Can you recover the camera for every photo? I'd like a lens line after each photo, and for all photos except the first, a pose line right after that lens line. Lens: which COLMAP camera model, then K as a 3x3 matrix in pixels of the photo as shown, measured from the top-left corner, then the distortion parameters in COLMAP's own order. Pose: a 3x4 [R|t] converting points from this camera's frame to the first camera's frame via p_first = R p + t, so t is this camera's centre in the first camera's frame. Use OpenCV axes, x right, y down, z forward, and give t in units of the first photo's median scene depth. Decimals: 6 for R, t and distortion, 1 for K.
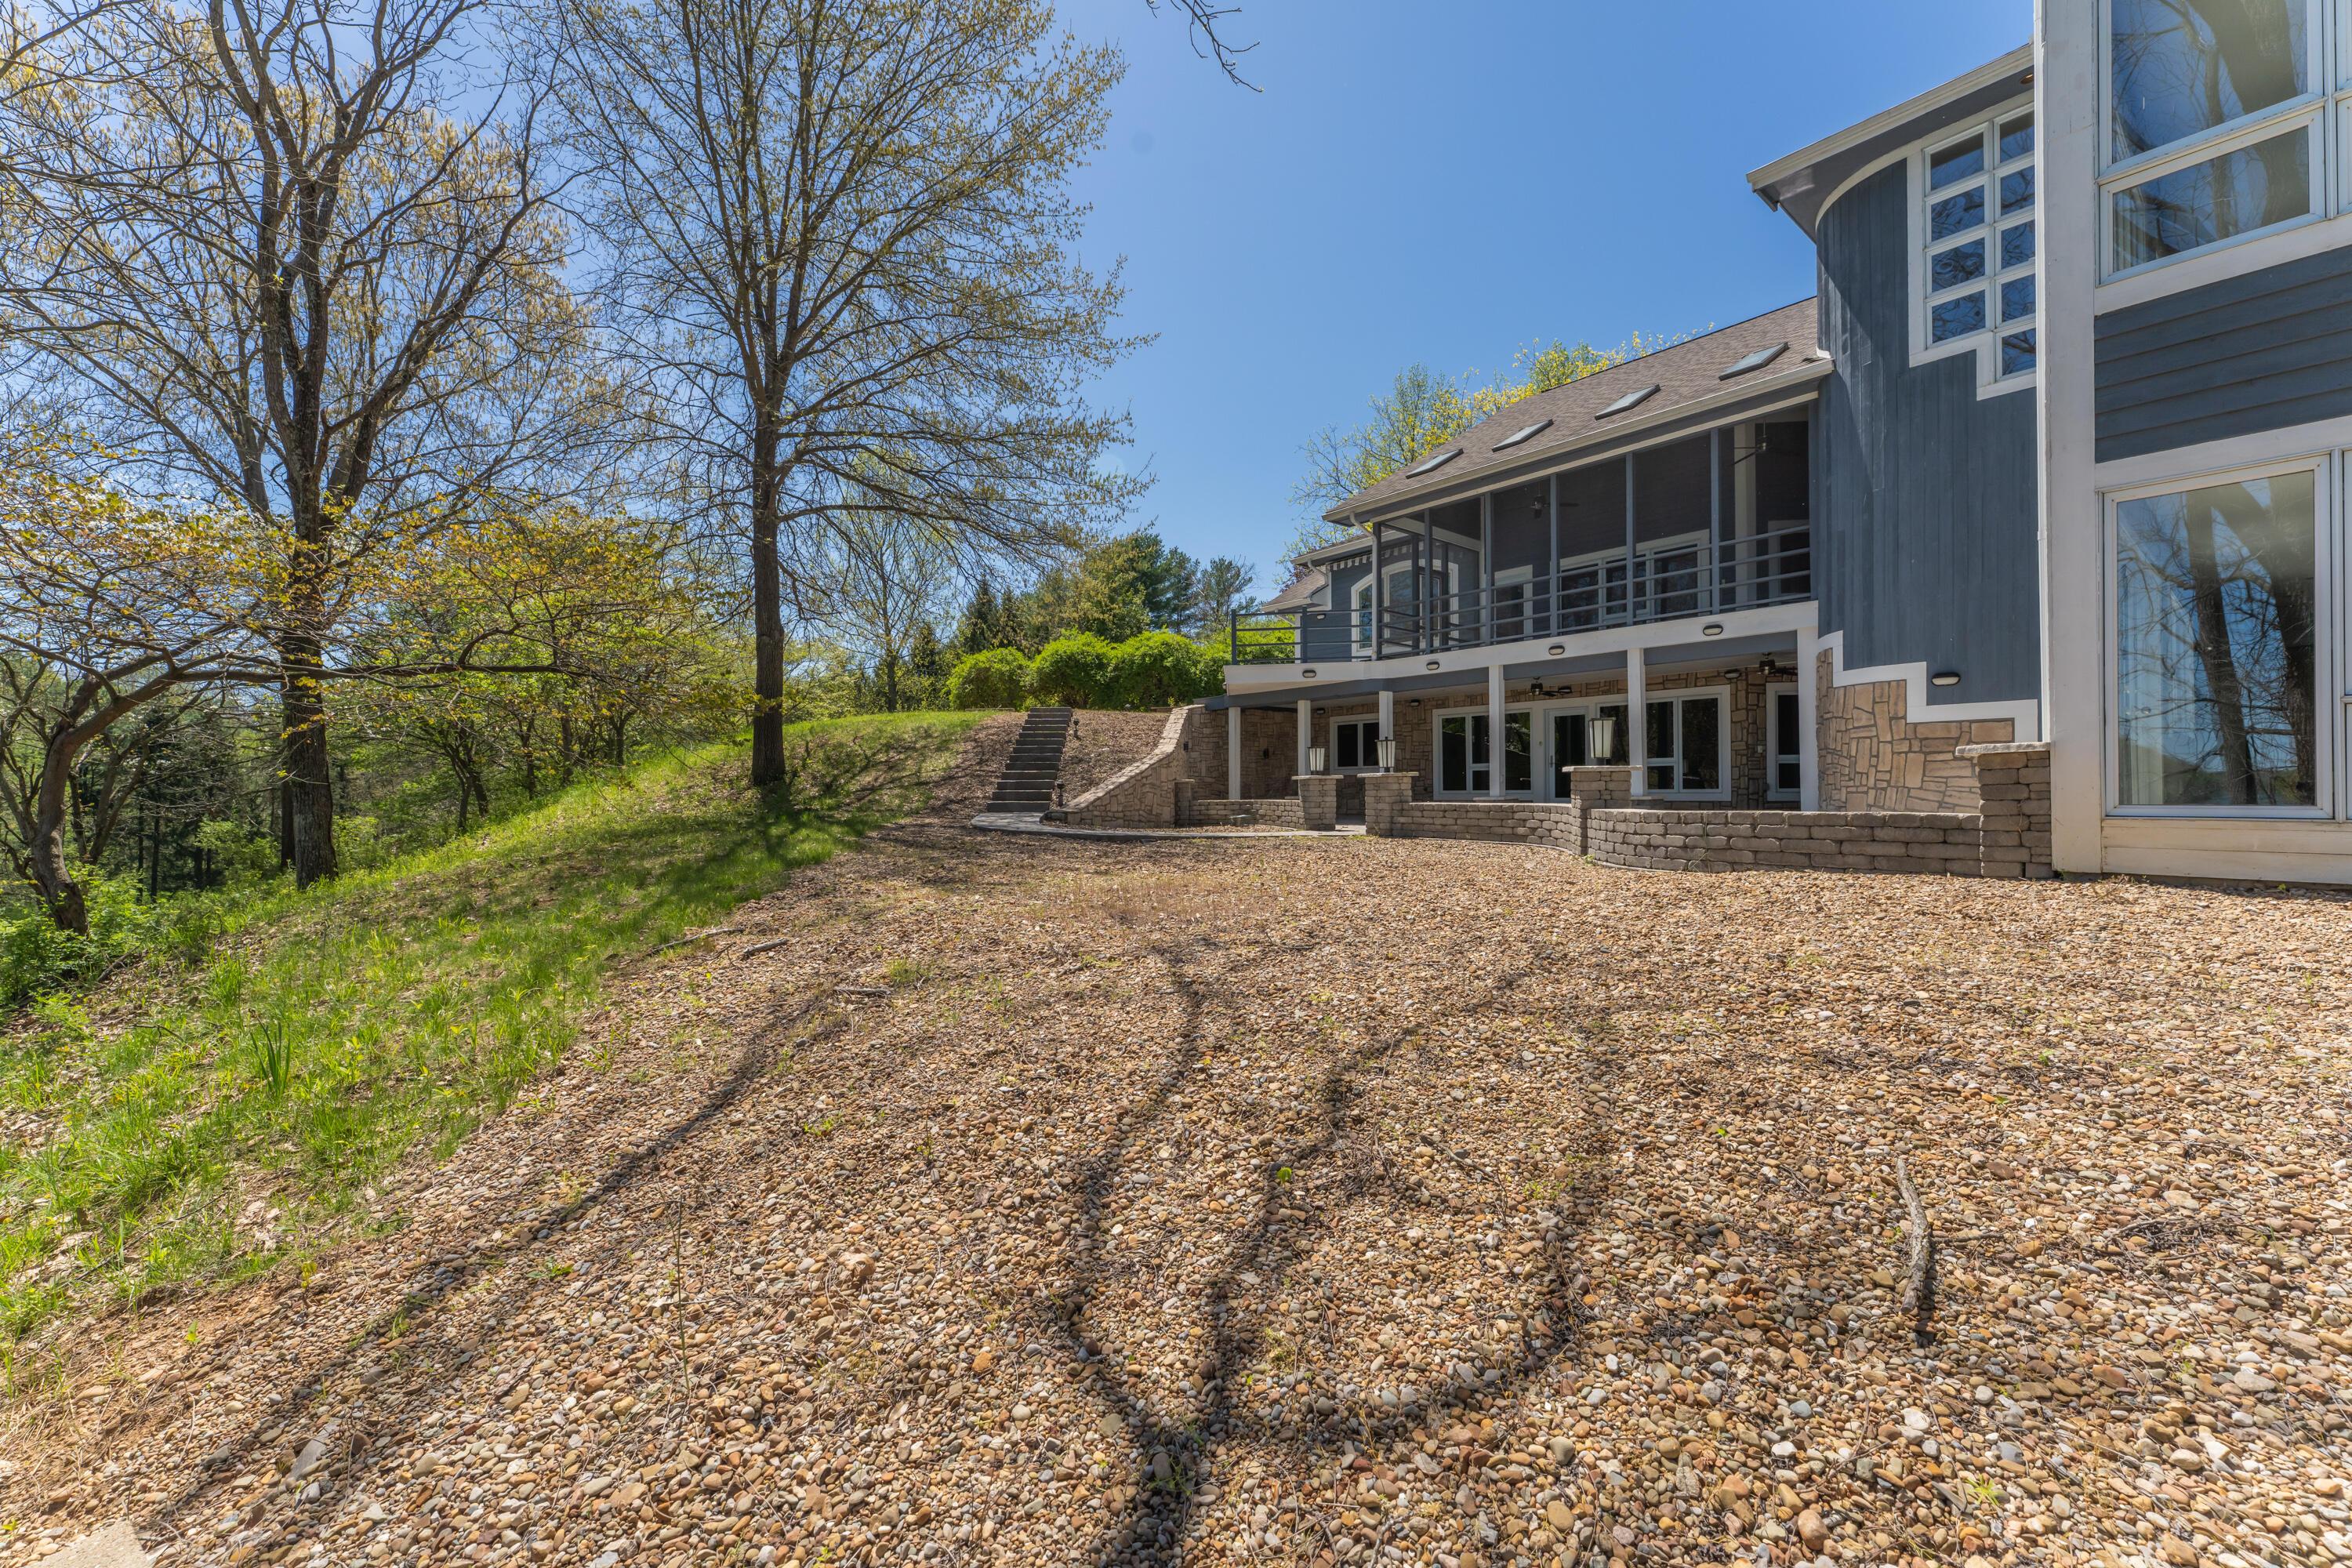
lens RADIAL K [[931.3, 0, 1194.0], [0, 931.3, 765.7], [0, 0, 1]] dist [-0.000161, -0.000909]
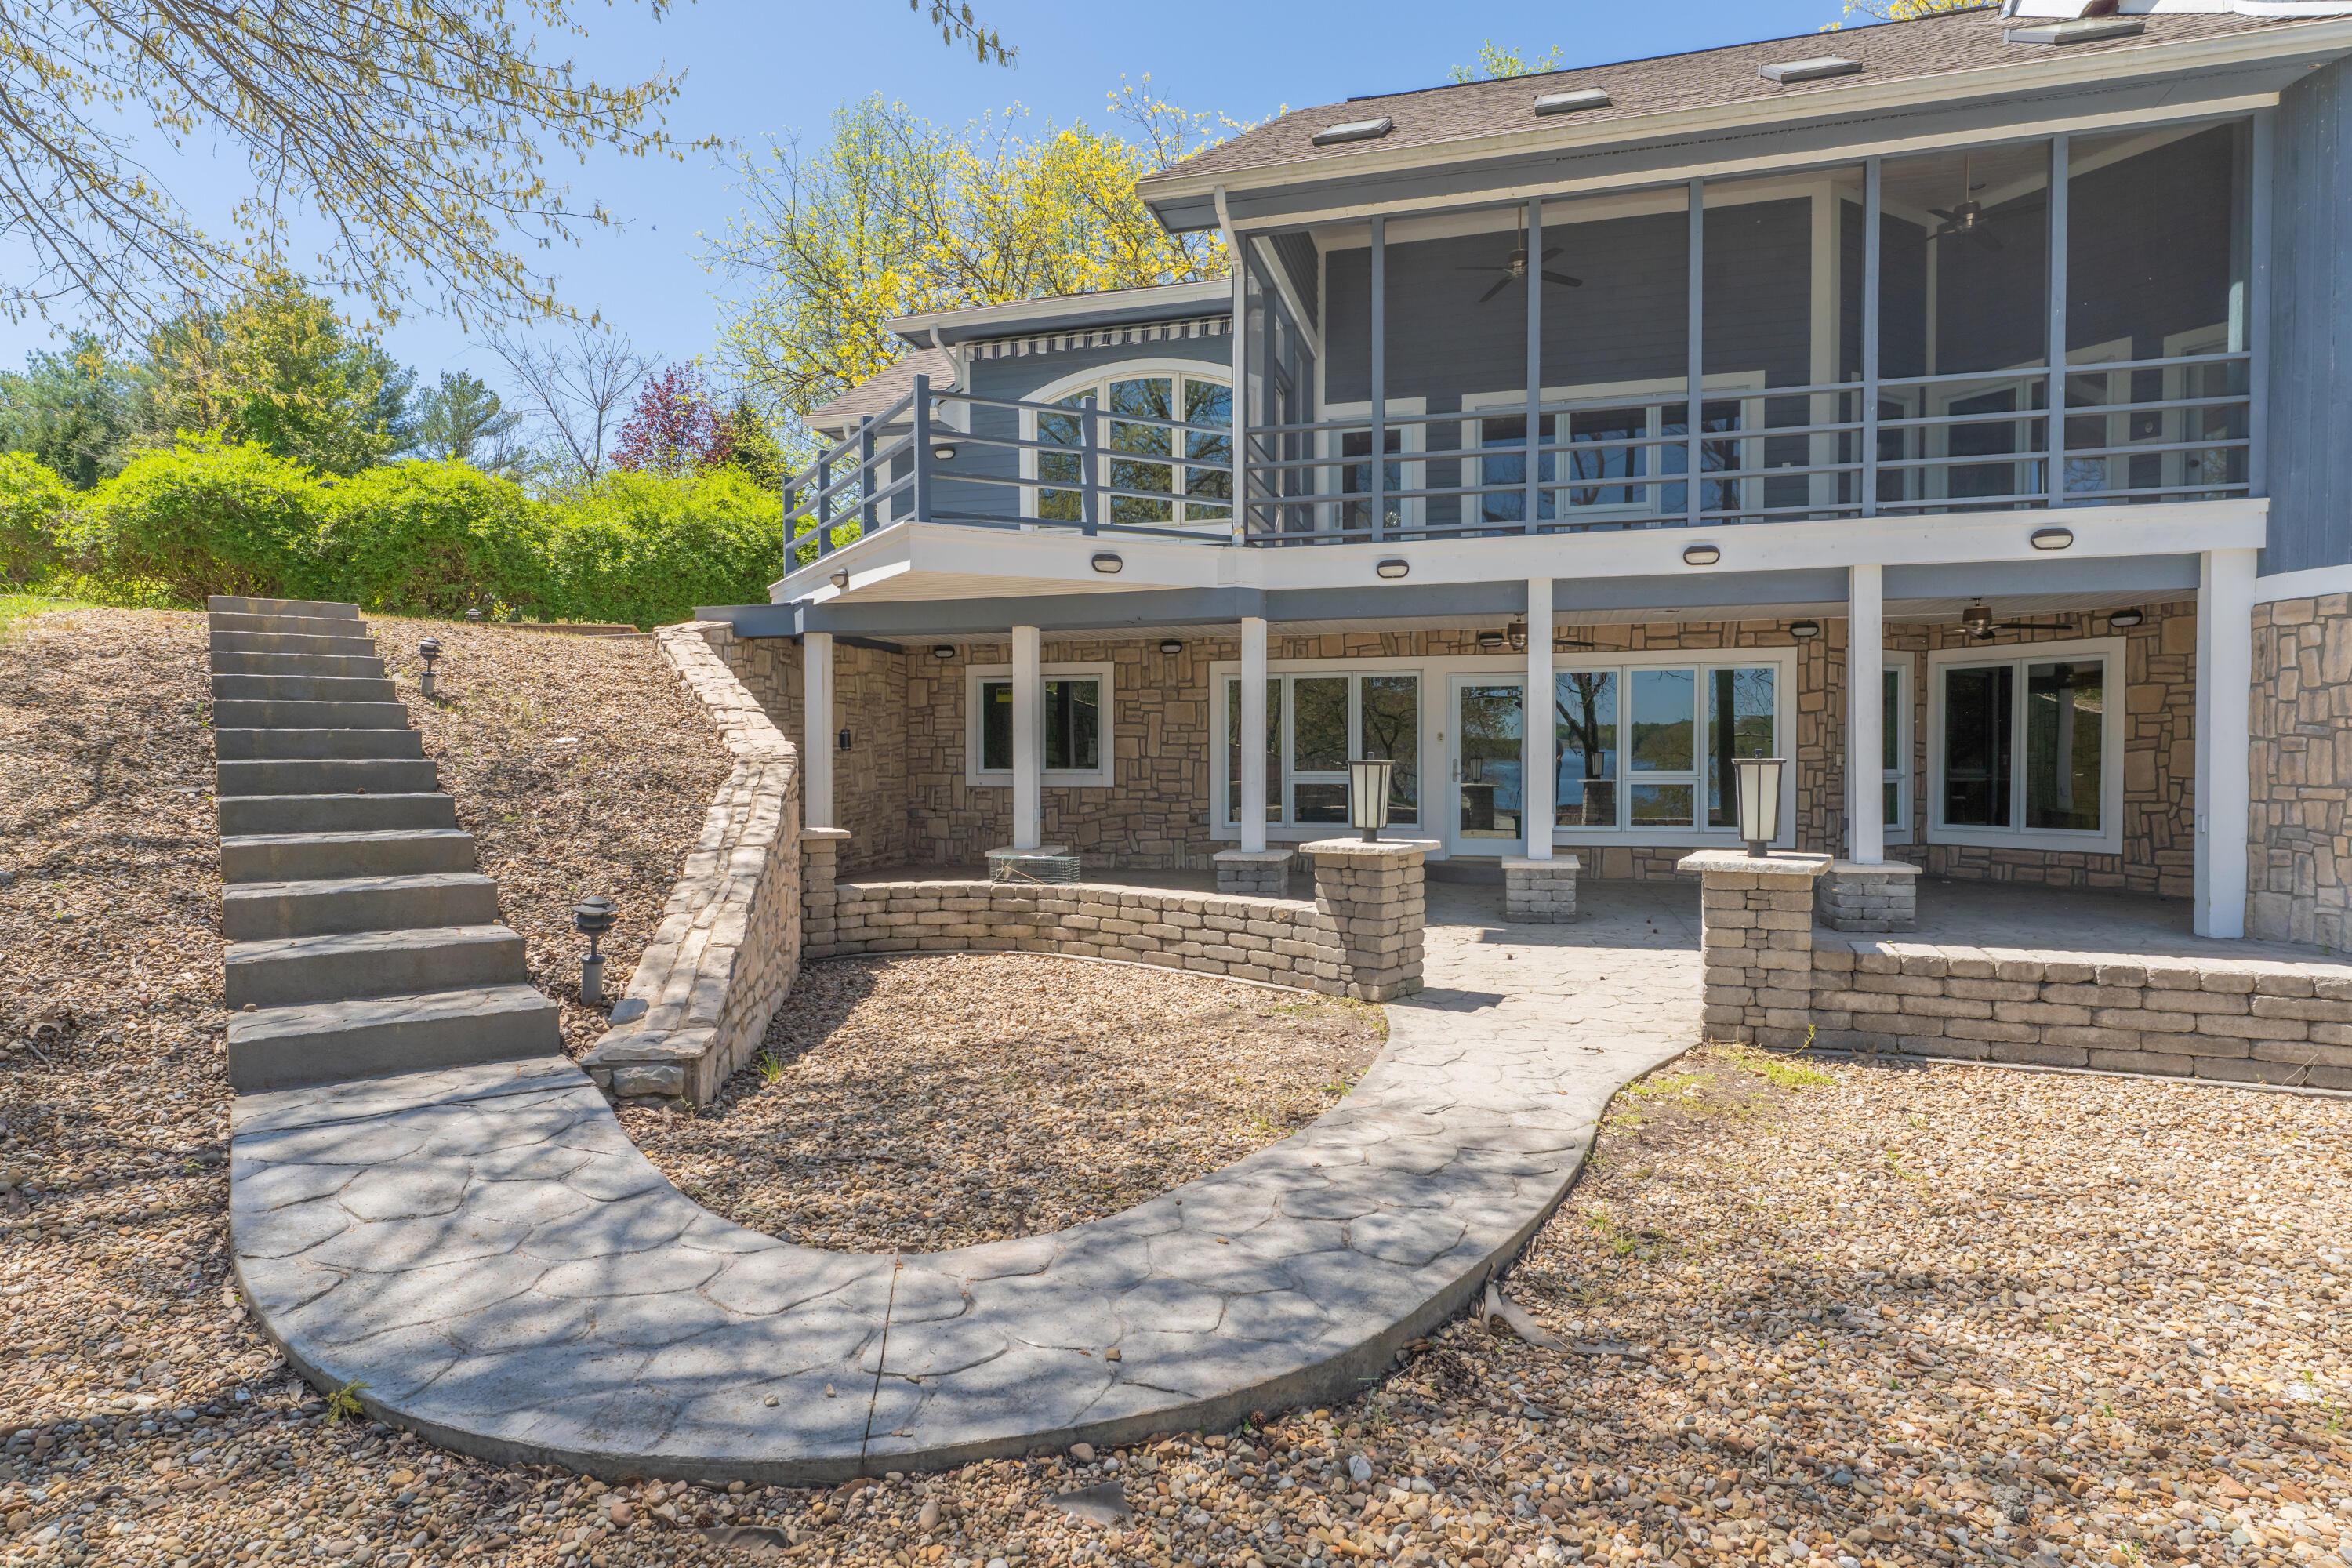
lens RADIAL K [[1248.8, 0, 1187.6], [0, 1248.8, 763.3], [0, 0, 1]] dist [0.001093, -0.000700]
pose [[0.830583, 0.002725, 0.556888, -0.212778], [-0.017583, 0.999618, 0.021333, -0.030898], [-0.556617, -0.027511, 0.830314, 0.711682]]
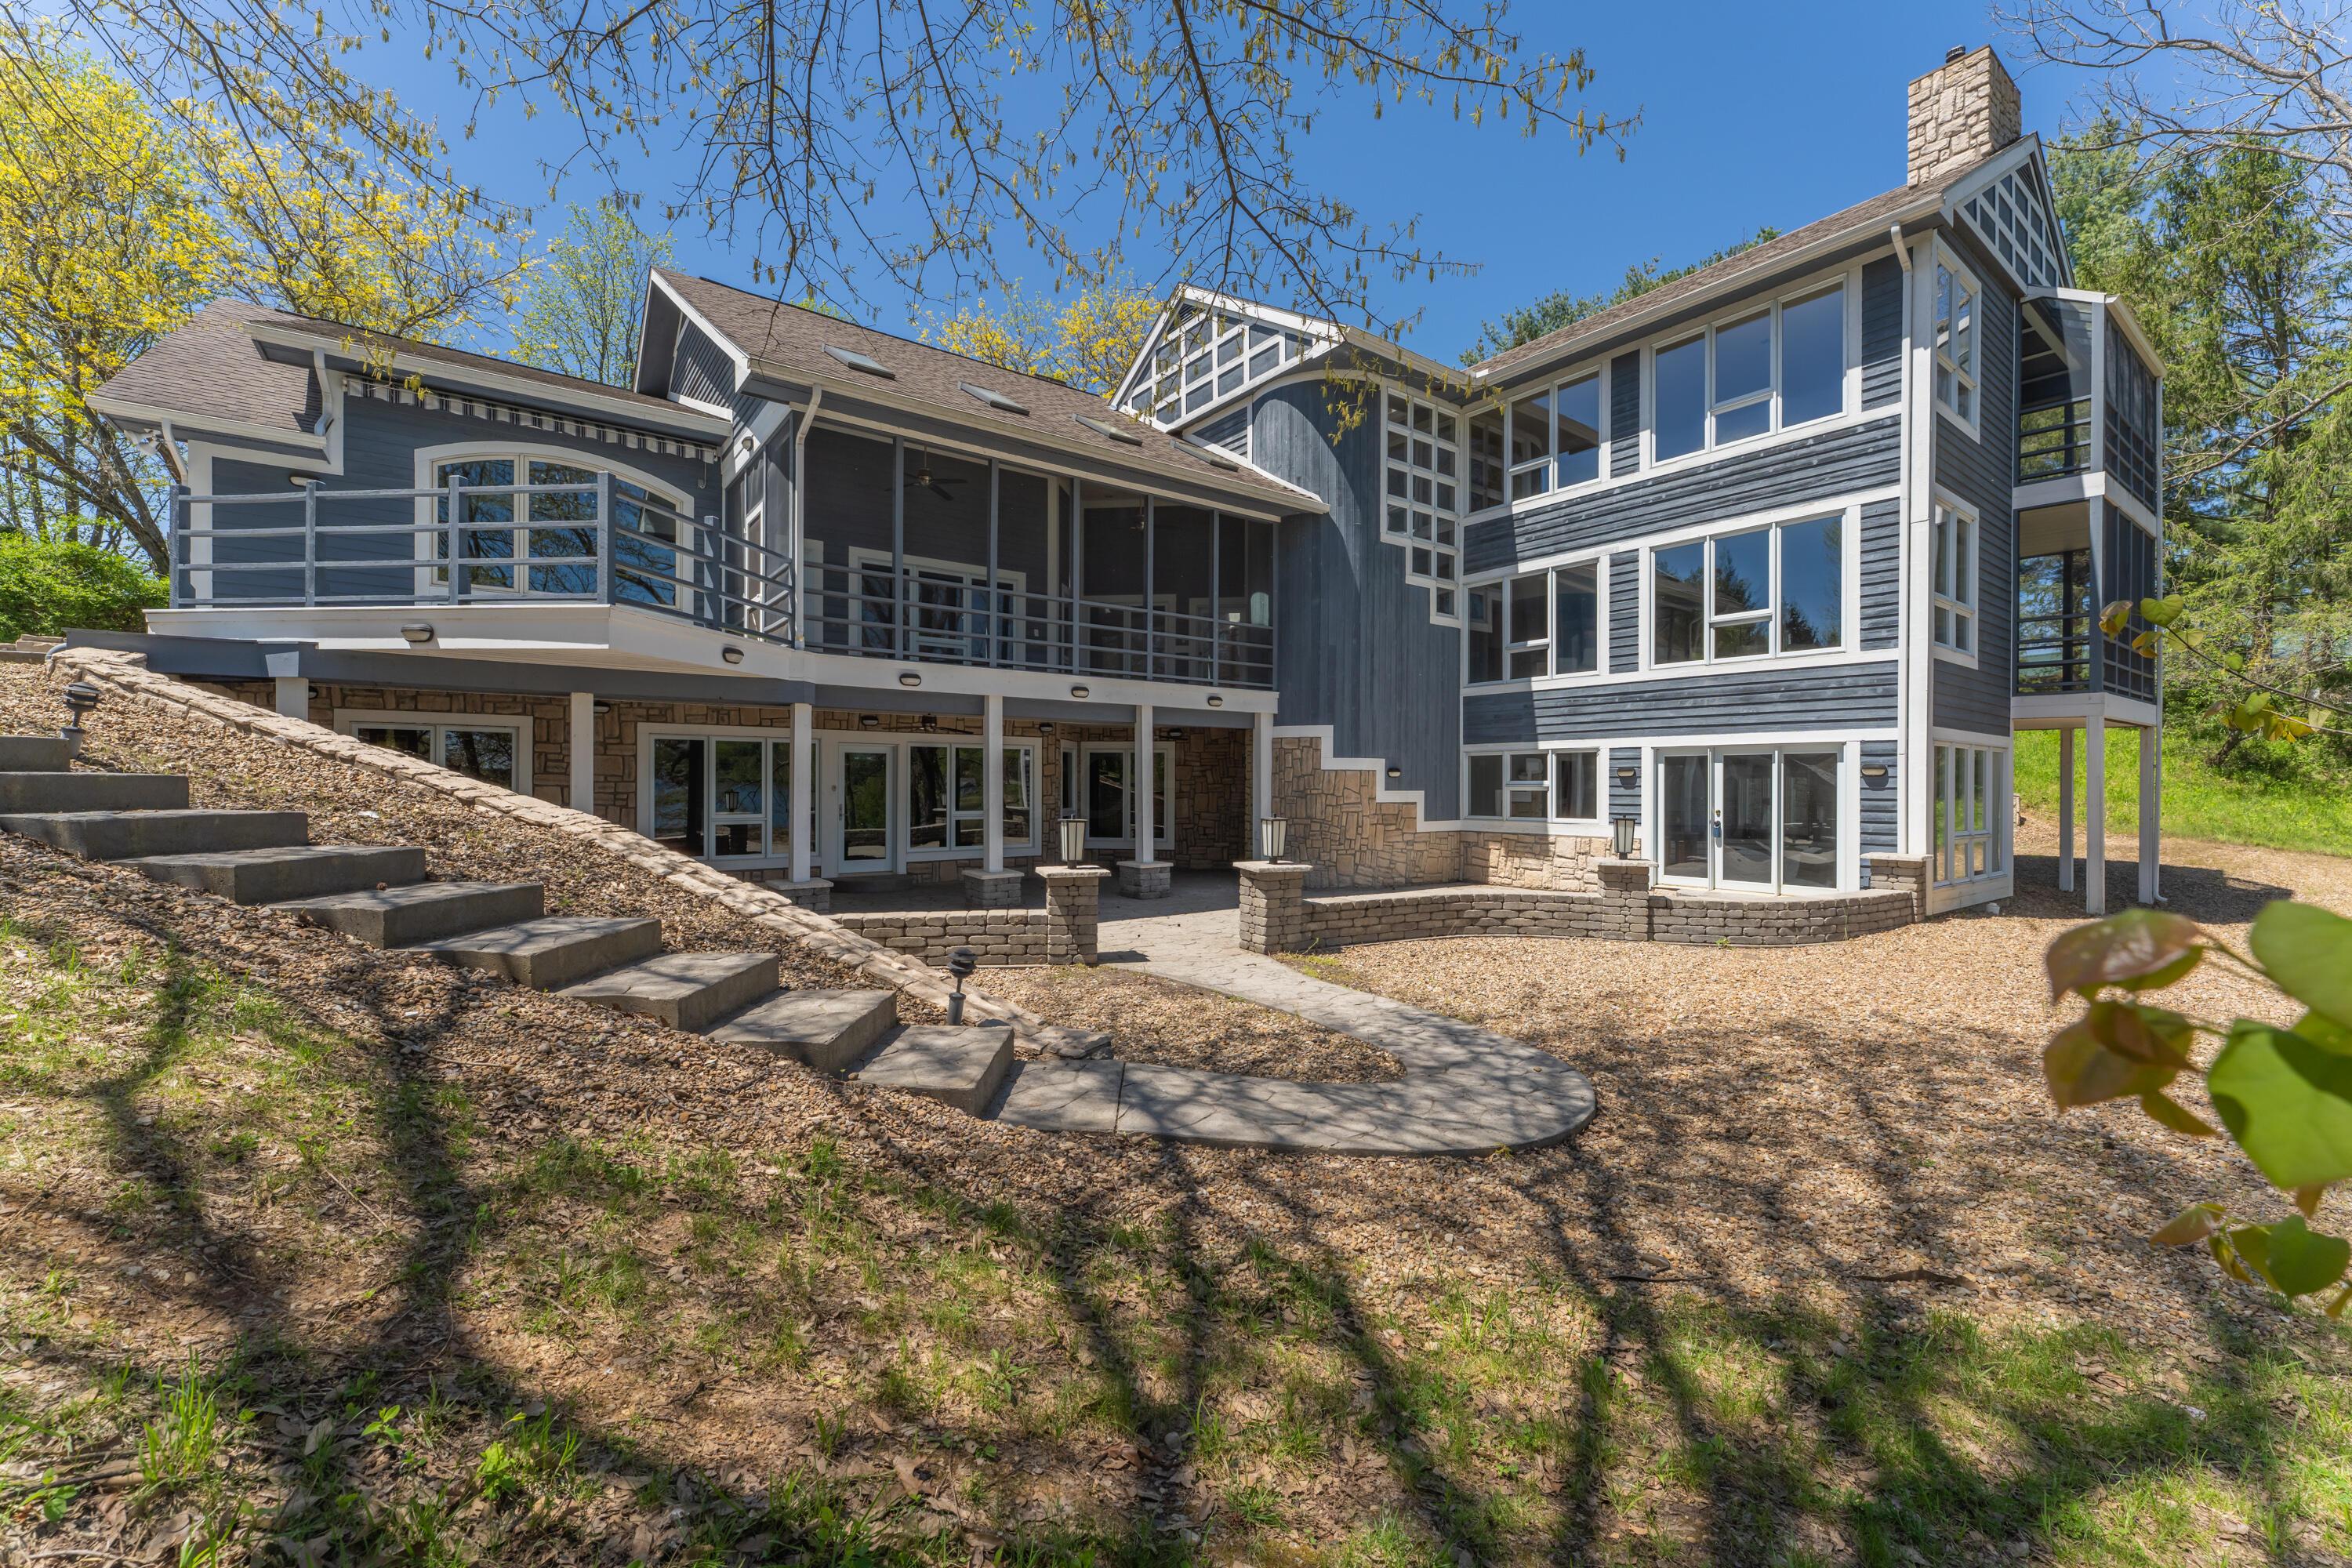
lens RADIAL K [[931.3, 0, 1156.5], [0, 931.3, 767.6], [0, 0, 1]] dist [-0.000161, -0.000909]
pose [[0.078628, 0.024801, 0.996595, -0.503084], [-0.032380, 0.999227, -0.022312, -0.045885], [-0.996378, -0.030515, 0.079370, 0.999770]]
